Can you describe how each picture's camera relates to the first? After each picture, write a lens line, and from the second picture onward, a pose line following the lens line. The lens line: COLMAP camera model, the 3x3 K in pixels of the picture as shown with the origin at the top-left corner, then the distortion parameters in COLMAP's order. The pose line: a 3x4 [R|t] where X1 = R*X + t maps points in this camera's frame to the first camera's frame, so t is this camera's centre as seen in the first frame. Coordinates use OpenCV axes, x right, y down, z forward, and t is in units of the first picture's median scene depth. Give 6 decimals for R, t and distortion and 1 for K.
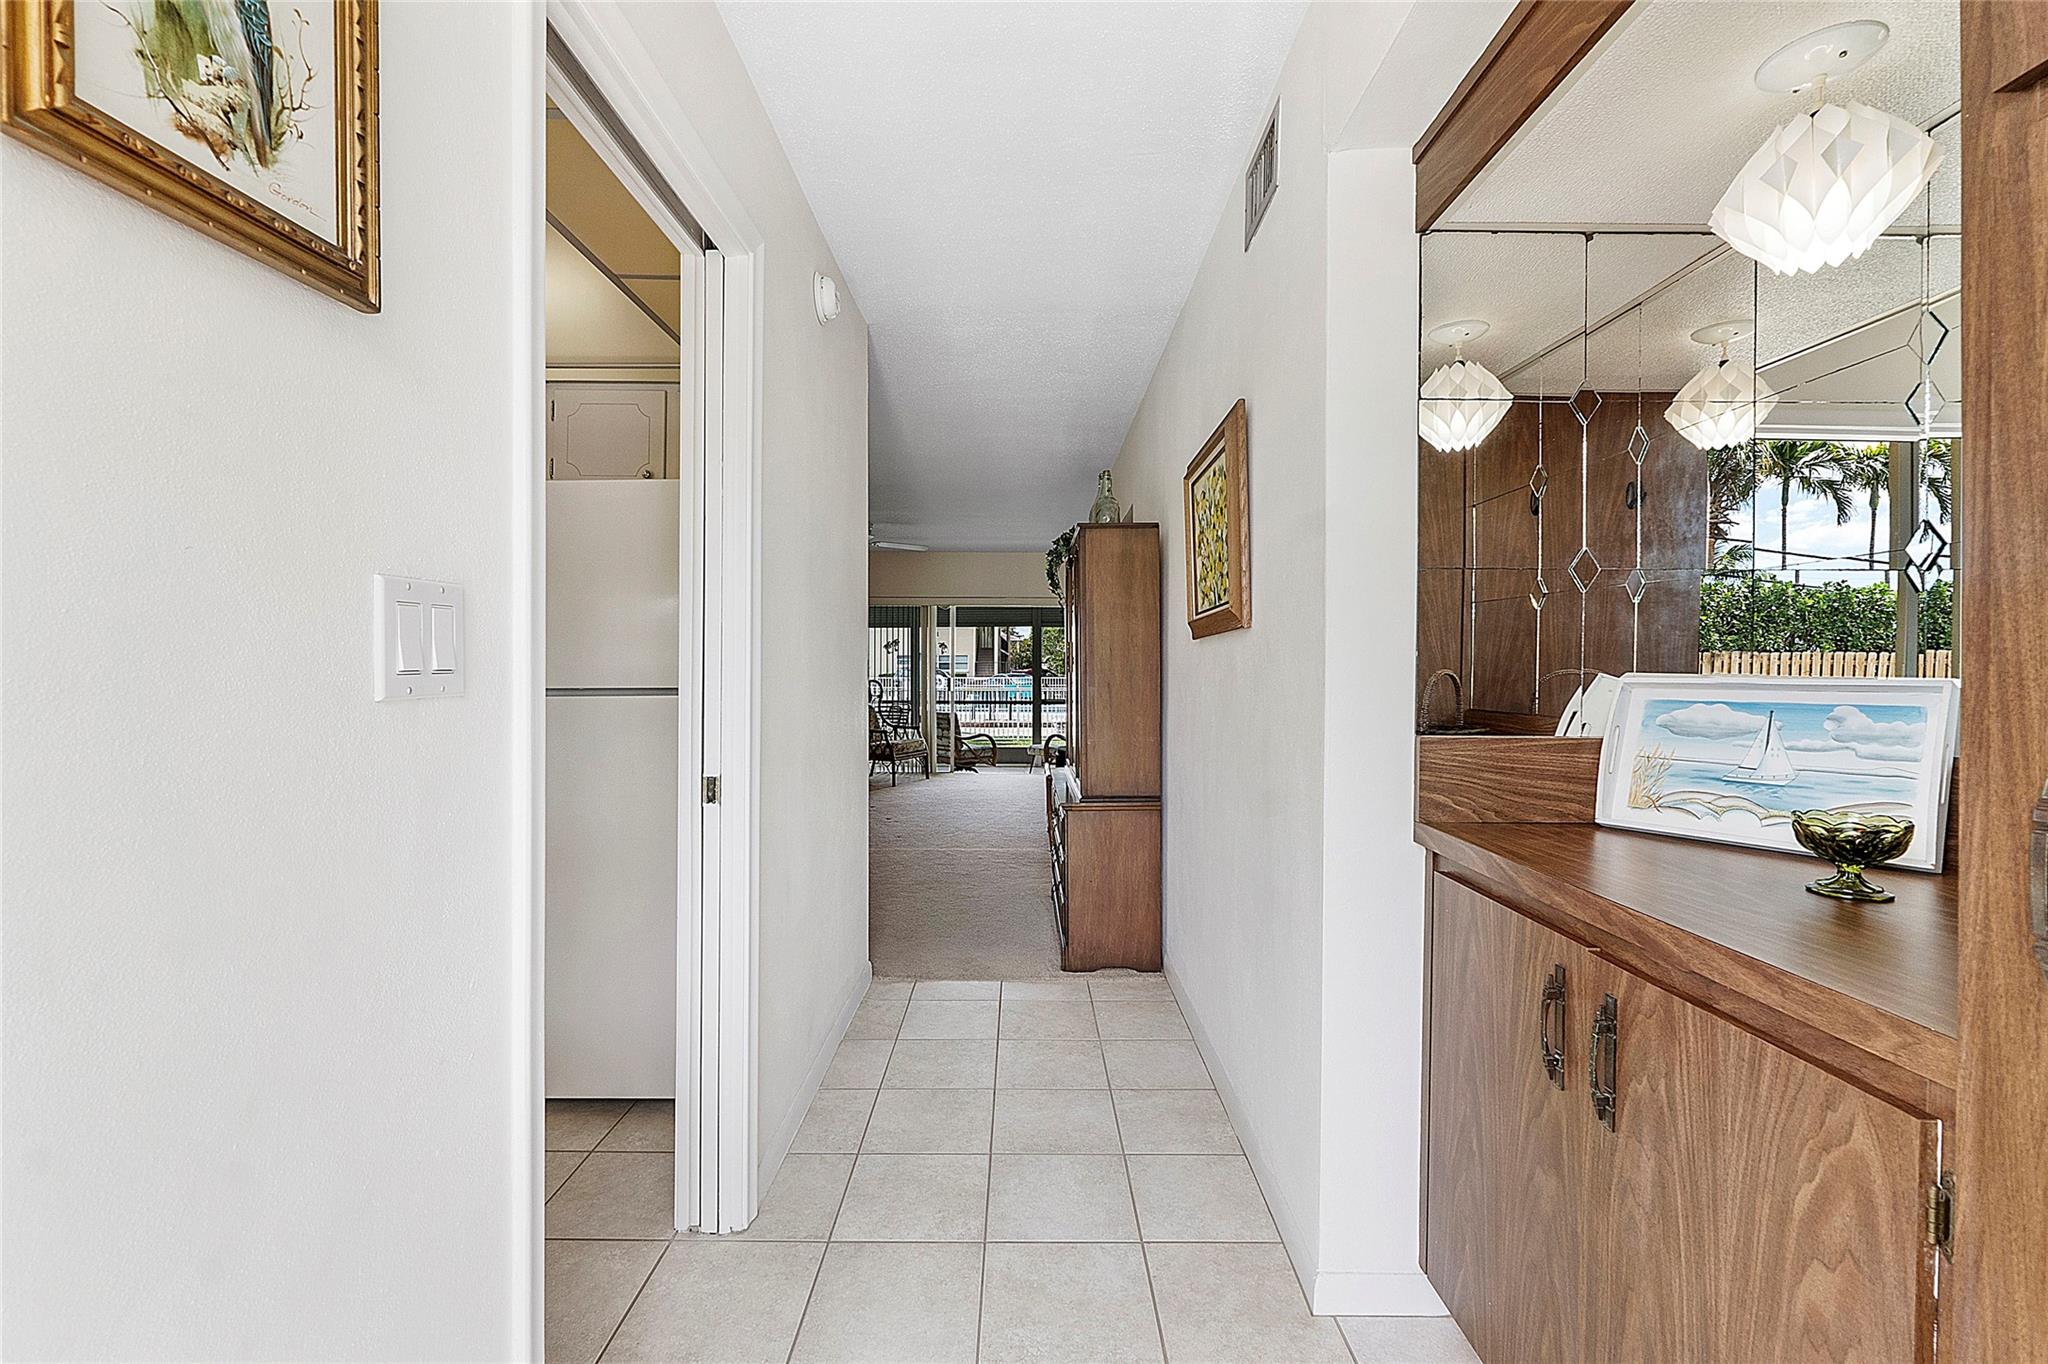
lens RADIAL K [[870.2, 0, 1025.9], [0, 870.2, 678.1], [0, 0, 1]] dist [0.000738, 0.000111]
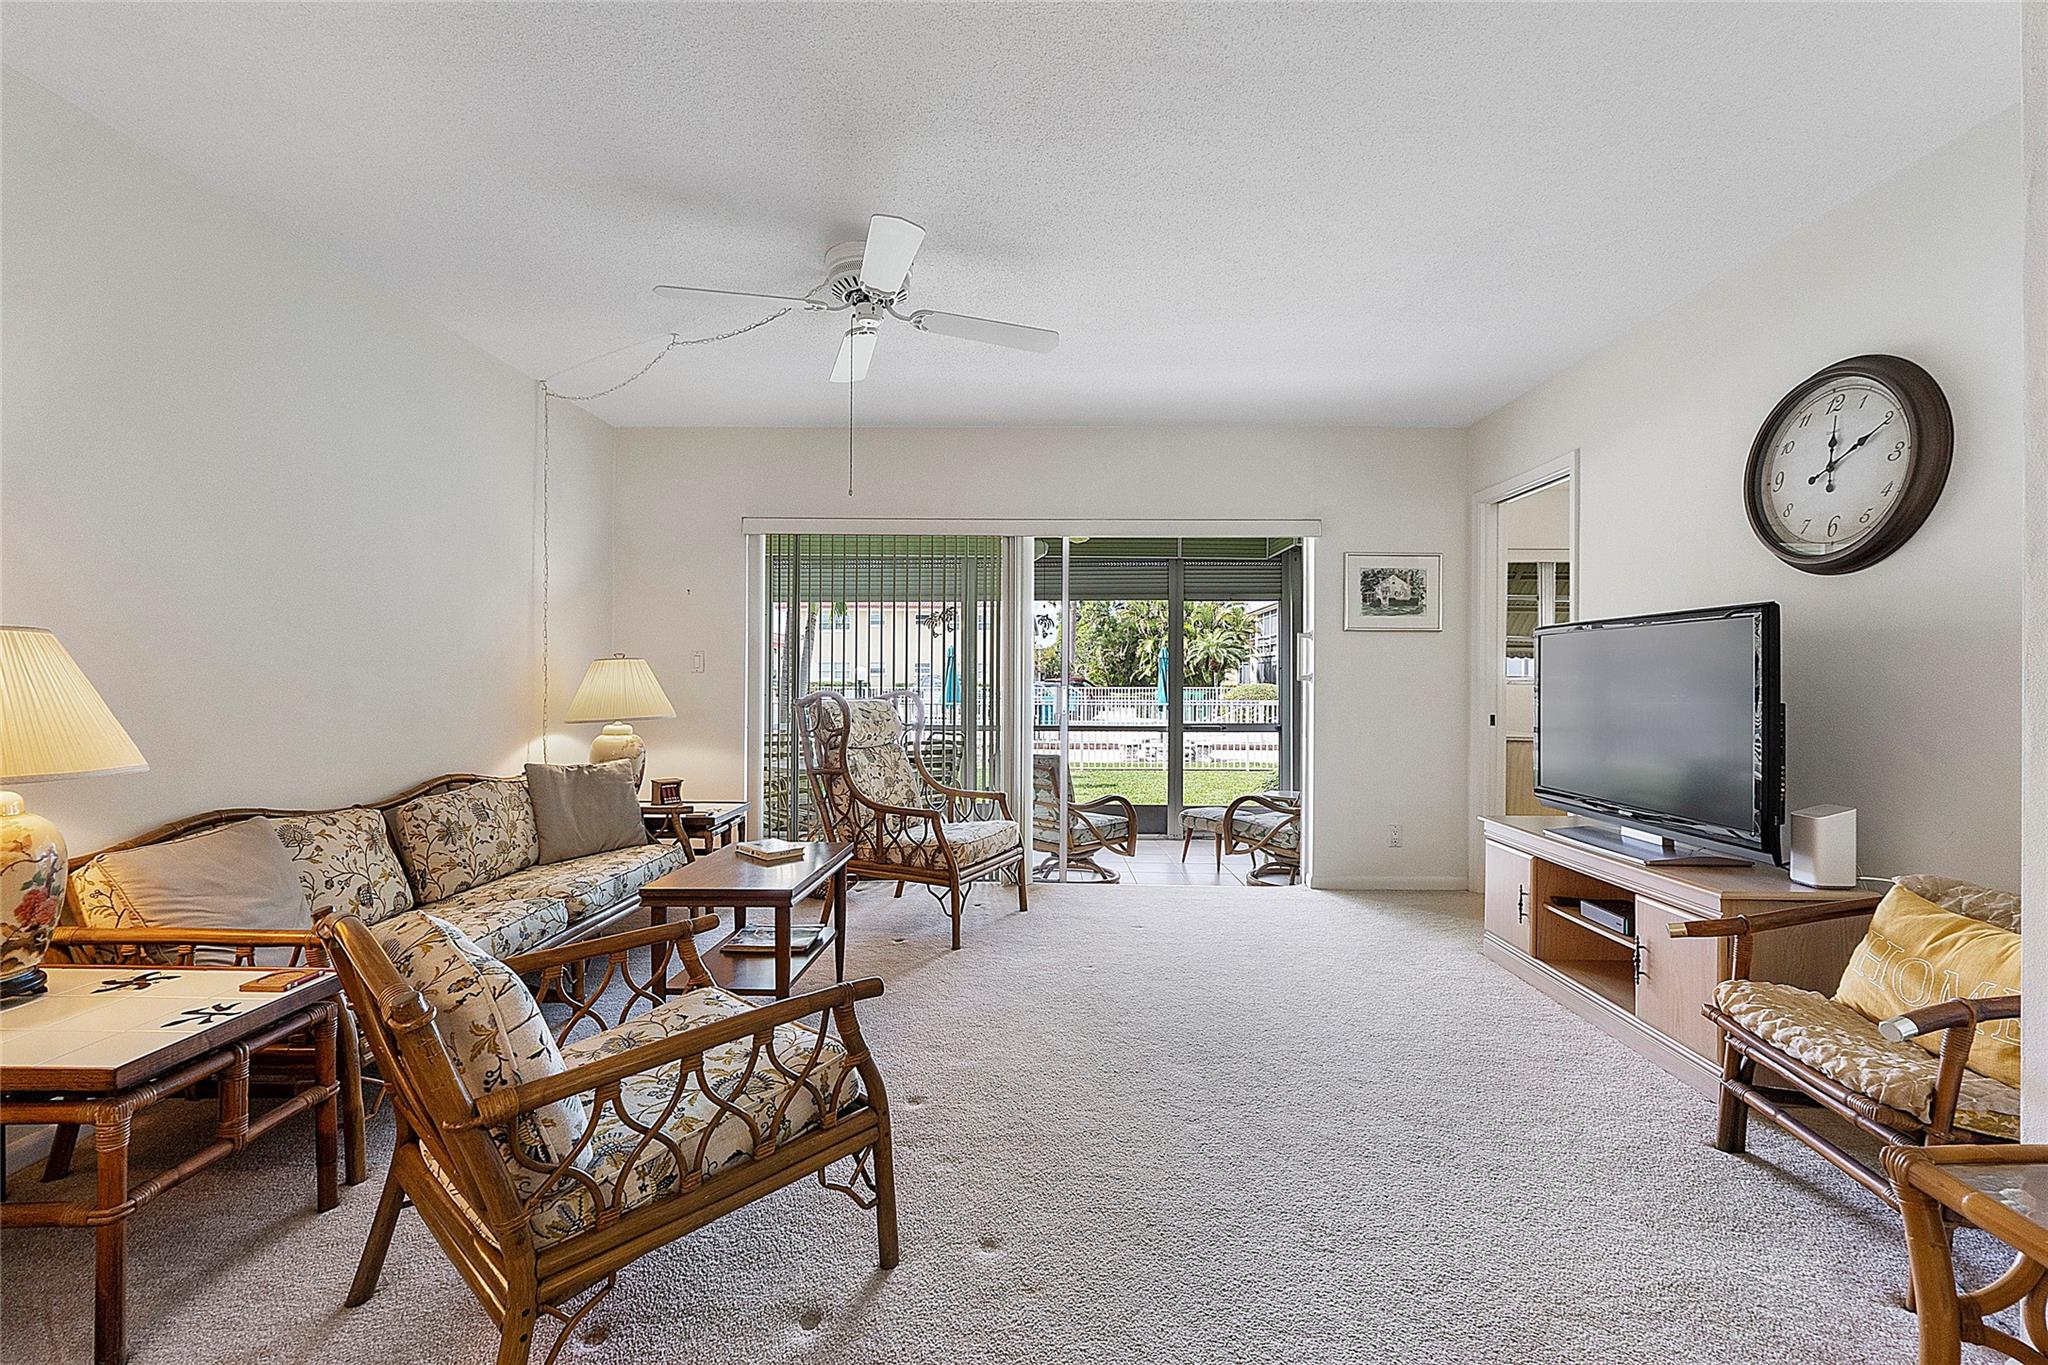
lens RADIAL K [[870.2, 0, 1023.3], [0, 870.2, 672.9], [0, 0, 1]] dist [0.000738, 0.000111]
pose [[0.999830, 0.001945, -0.018313, -0.083665], [-0.002250, 0.999859, -0.016666, 0.000333], [0.018278, 0.016704, 0.999693, 0.434317]]
